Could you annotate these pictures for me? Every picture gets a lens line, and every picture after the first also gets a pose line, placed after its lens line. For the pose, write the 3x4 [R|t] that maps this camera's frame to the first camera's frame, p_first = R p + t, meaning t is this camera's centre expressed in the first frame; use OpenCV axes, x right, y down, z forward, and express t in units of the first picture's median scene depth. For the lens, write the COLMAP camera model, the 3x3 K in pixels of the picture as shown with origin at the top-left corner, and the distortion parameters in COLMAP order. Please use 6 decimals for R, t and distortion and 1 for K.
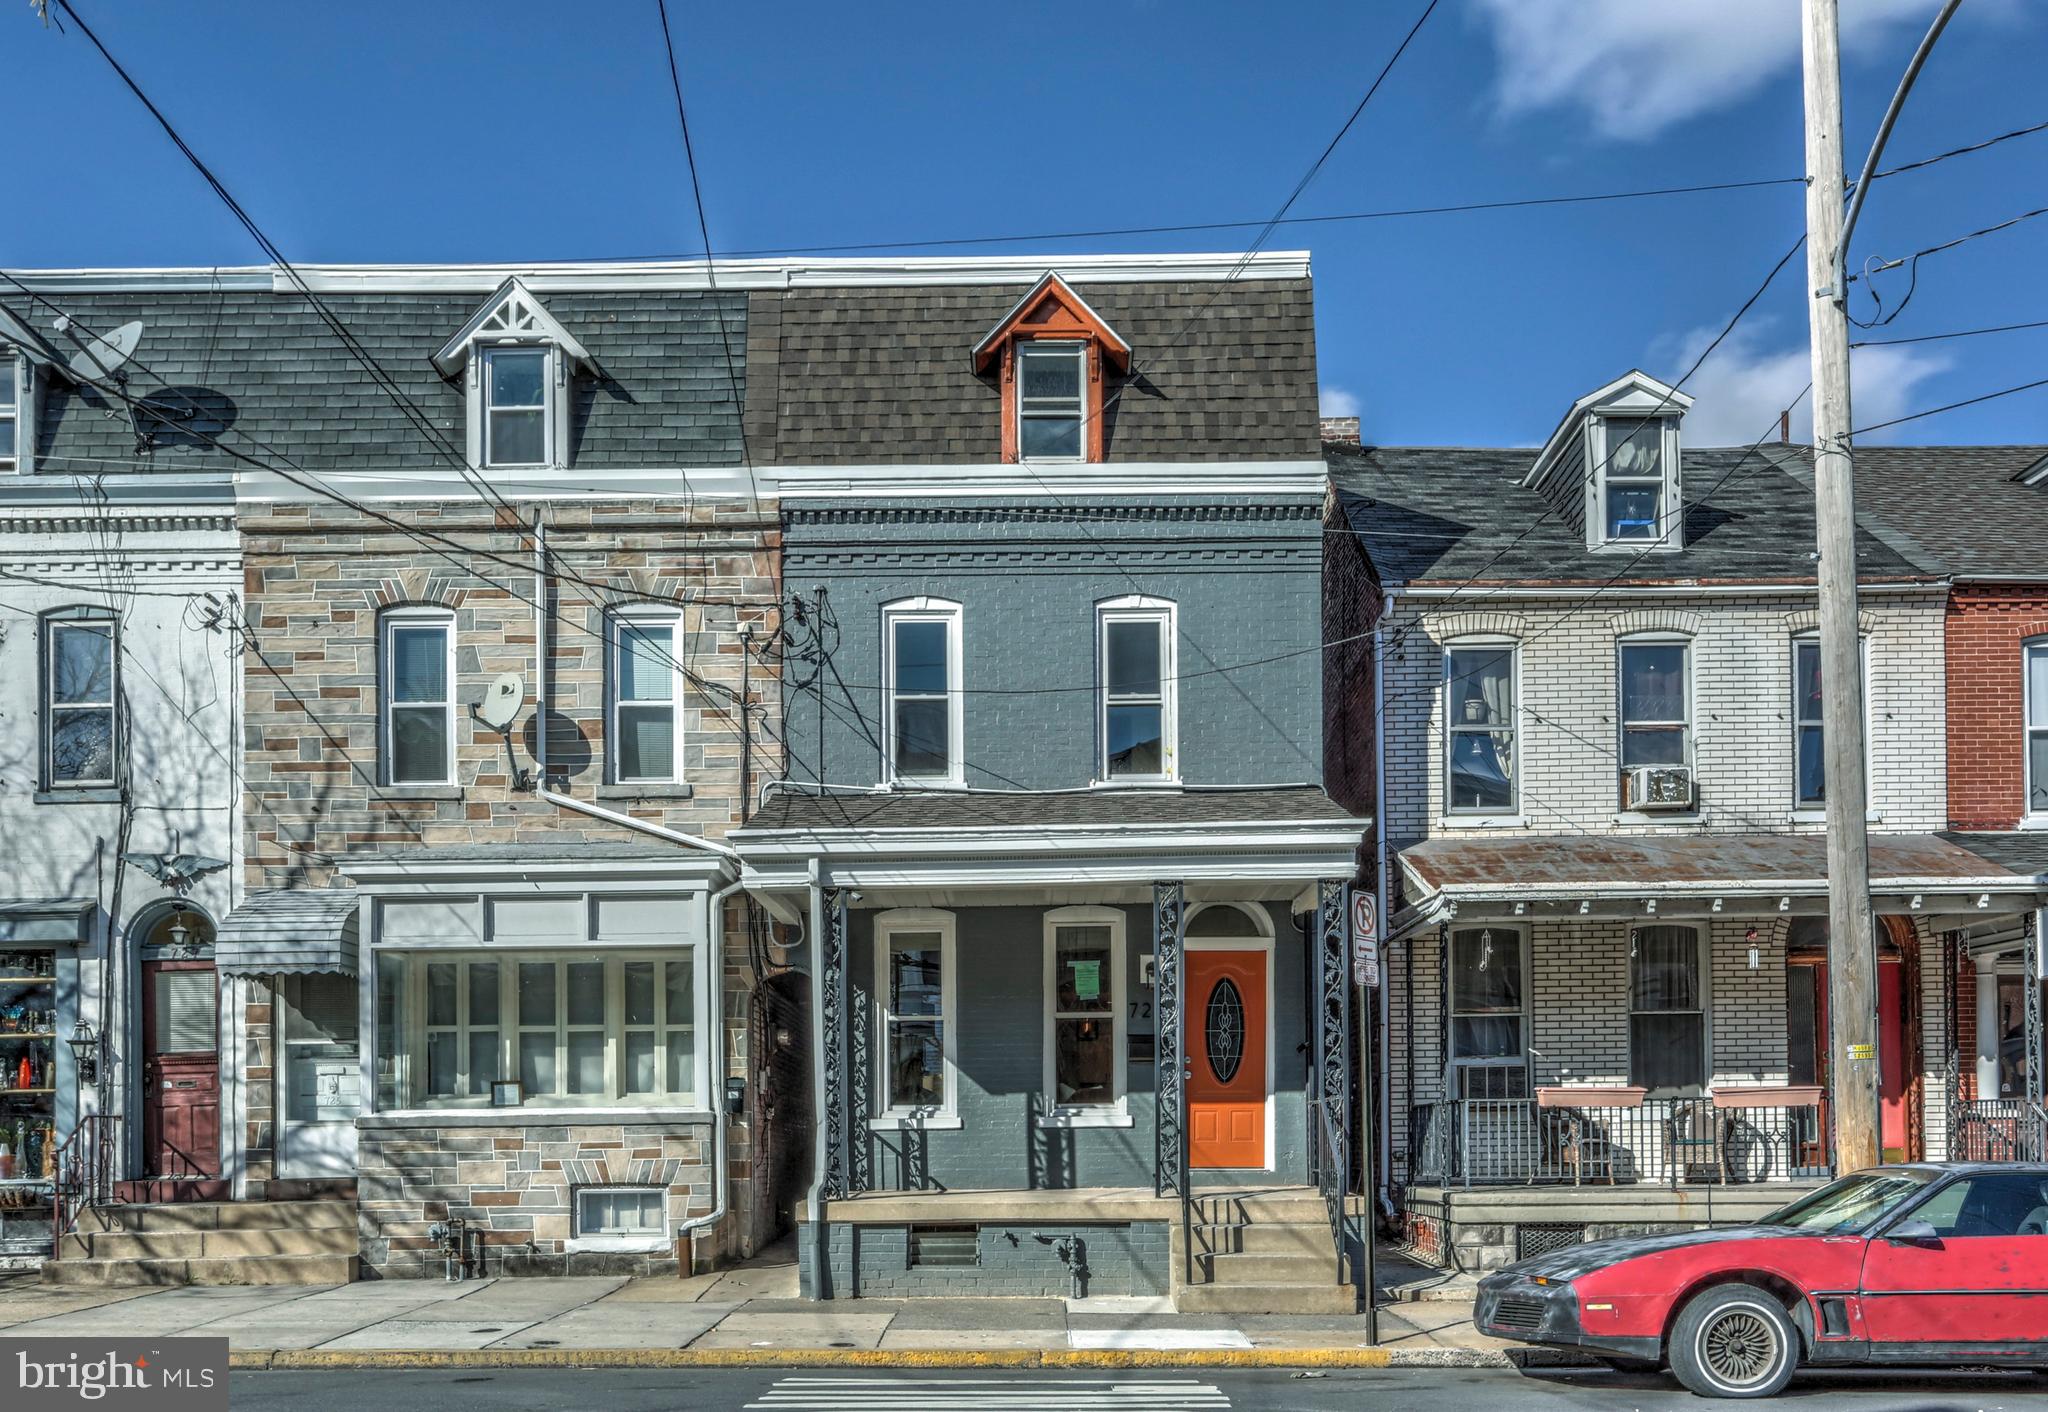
lens RADIAL K [[1911.4, 0, 1024.0], [0, 1911.4, 706.0], [0, 0, 1]] dist [-0.012205, 0.000833]
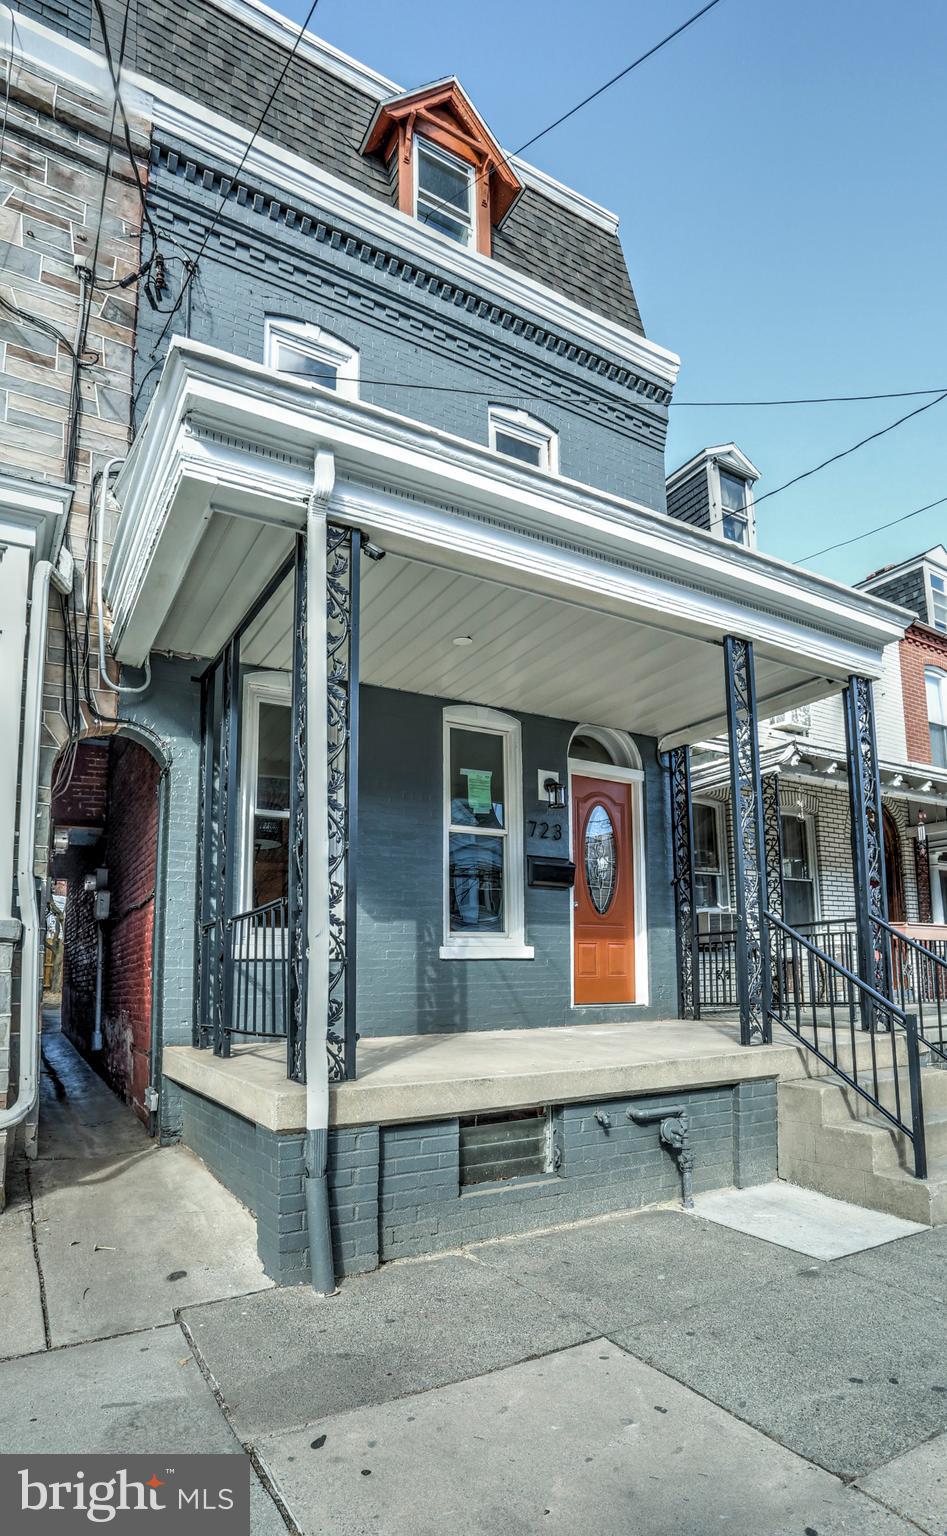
lens RADIAL K [[834.6, 0, 470.2], [0, 834.6, 815.7], [0, 0, 1]] dist [-0.066442, 0.032819]
pose [[0.857372, 0.095428, 0.505773, -0.158208], [-0.105495, 0.994381, -0.008784, 0.154999], [-0.503769, -0.045825, 0.862622, 0.662584]]
